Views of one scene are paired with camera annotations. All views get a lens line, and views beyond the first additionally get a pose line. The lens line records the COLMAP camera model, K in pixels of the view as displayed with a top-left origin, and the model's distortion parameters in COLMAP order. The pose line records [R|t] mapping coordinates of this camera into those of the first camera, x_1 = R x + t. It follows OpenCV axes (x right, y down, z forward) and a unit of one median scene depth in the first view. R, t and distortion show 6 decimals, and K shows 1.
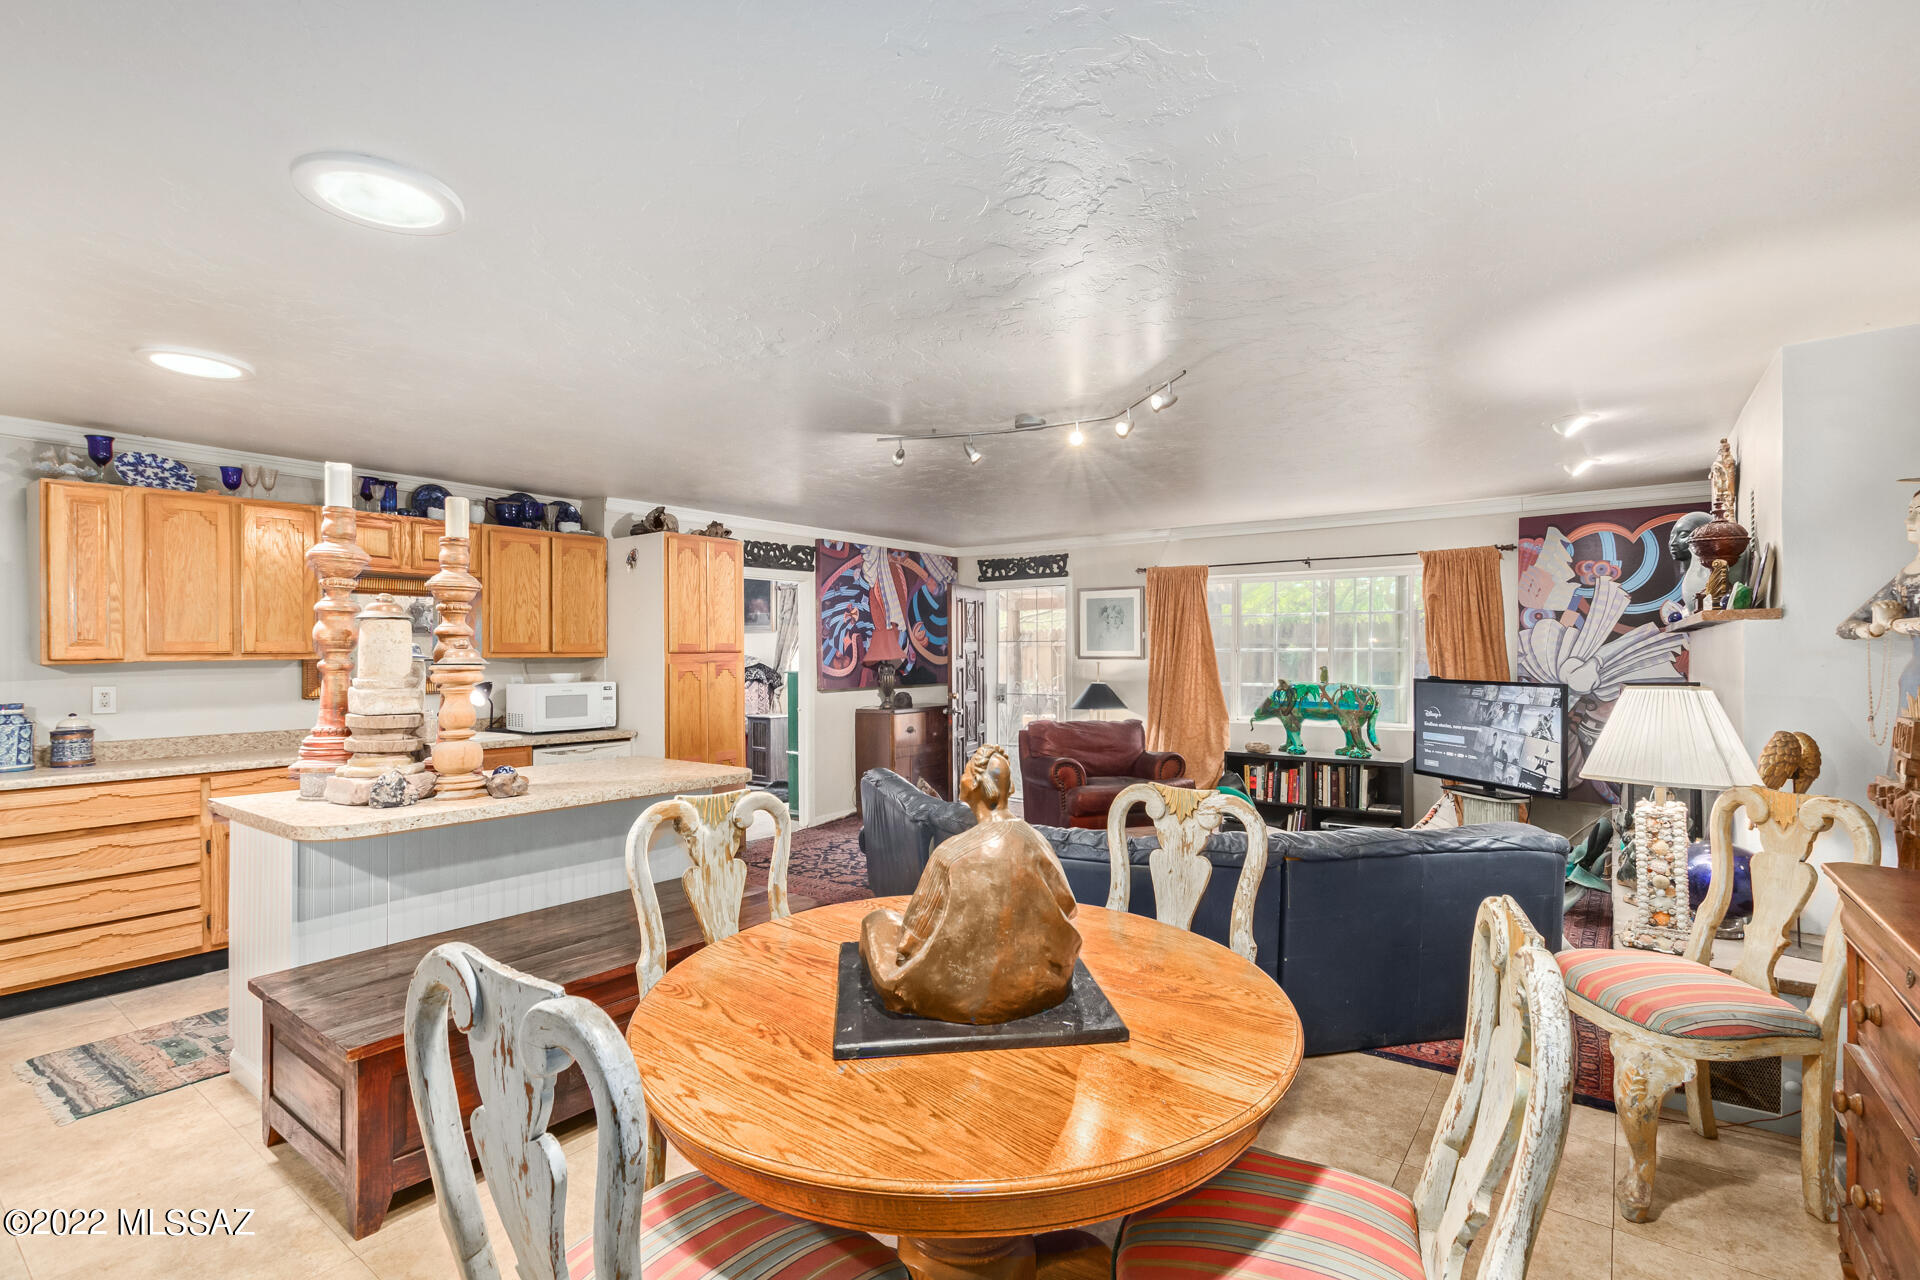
lens RADIAL K [[899.4, 0, 979.7], [0, 899.4, 650.5], [0, 0, 1]] dist [0.000391, -0.000144]
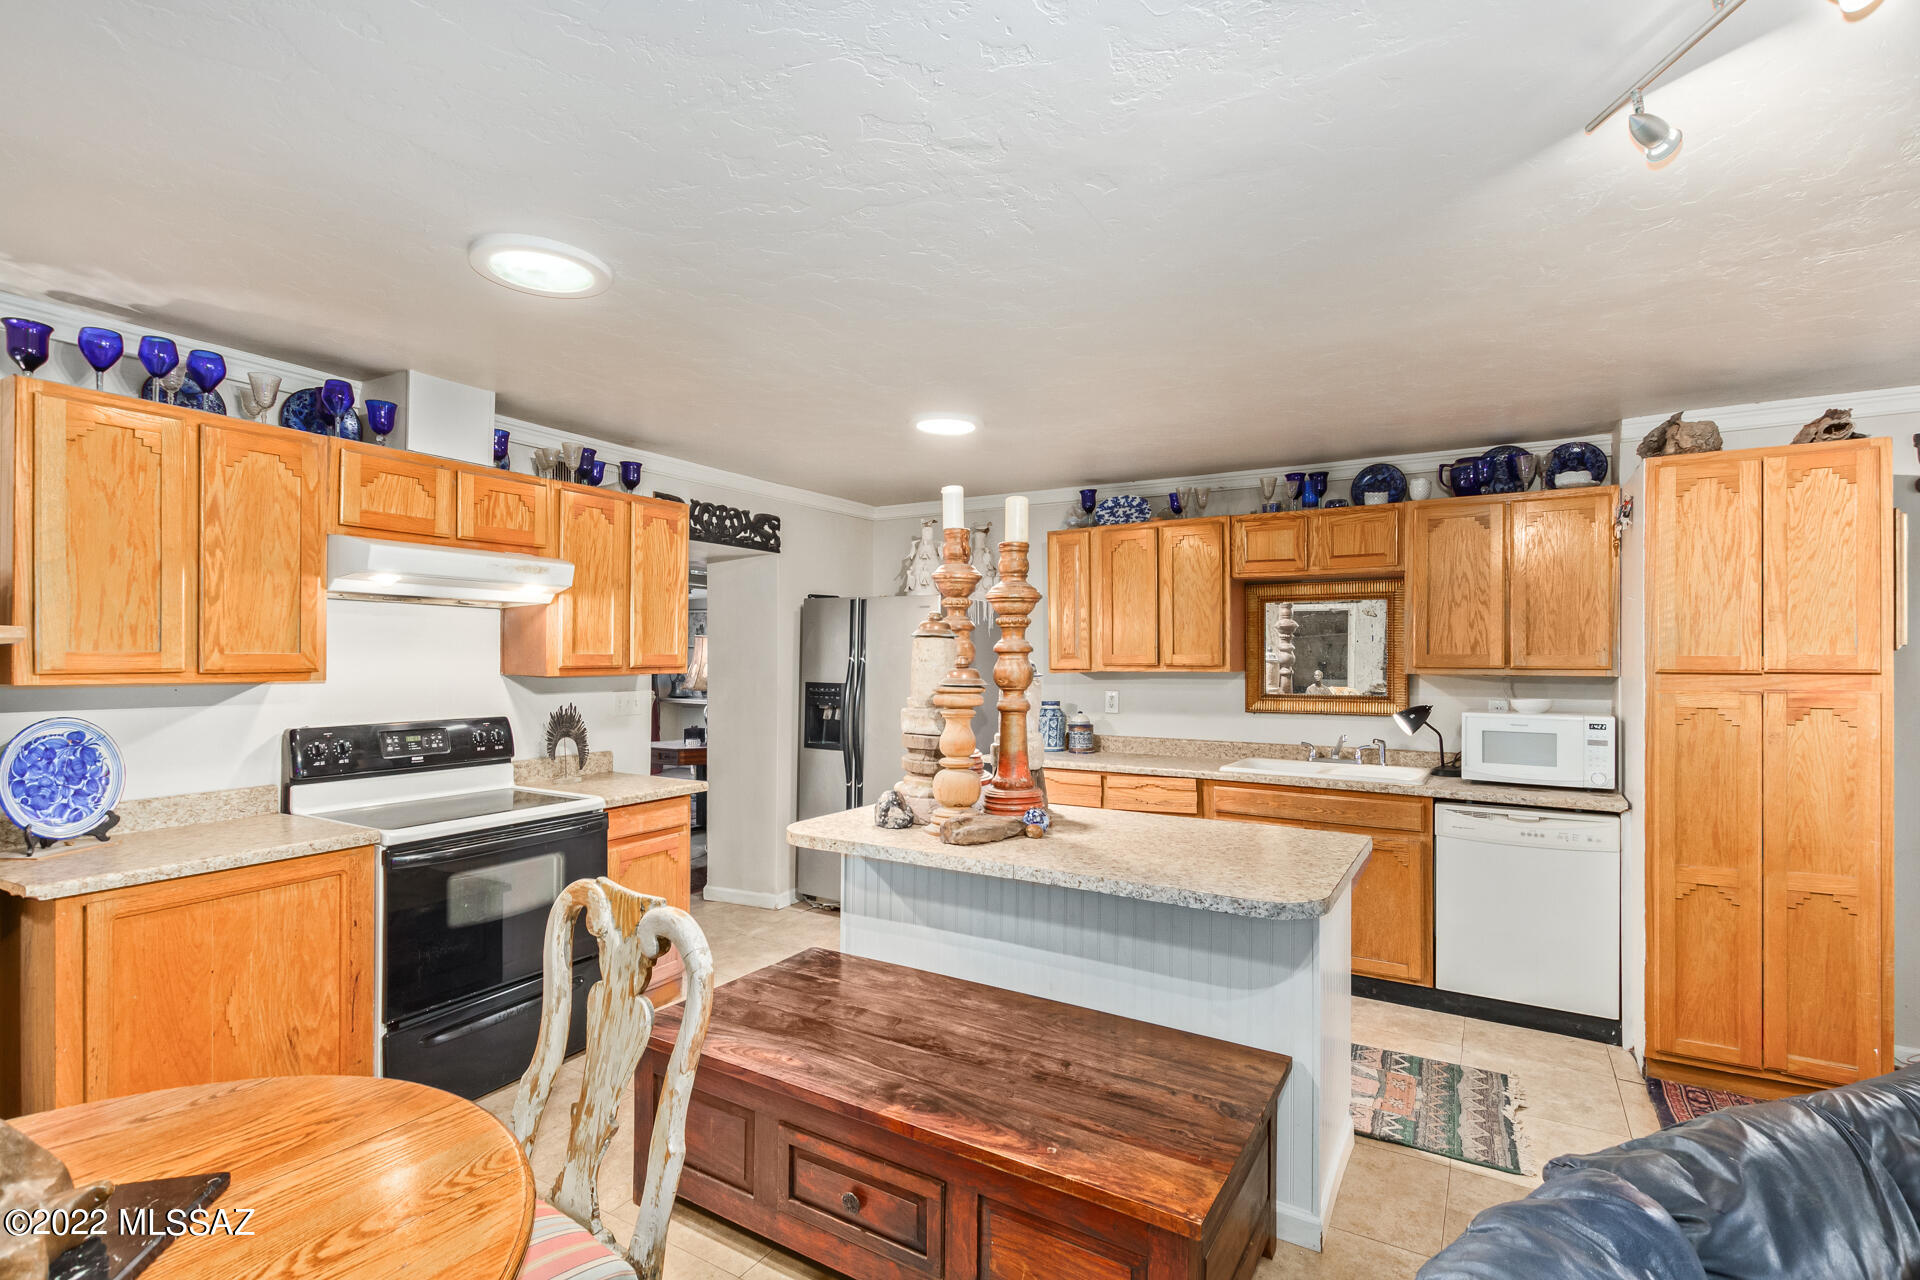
lens RADIAL K [[899.4, 0, 979.7], [0, 899.4, 650.5], [0, 0, 1]] dist [0.000391, -0.000144]
pose [[0.077060, -0.000488, -0.997026, 0.202785], [-0.001317, 0.999999, -0.000591, -0.011926], [0.997026, 0.001359, 0.077060, 0.599771]]
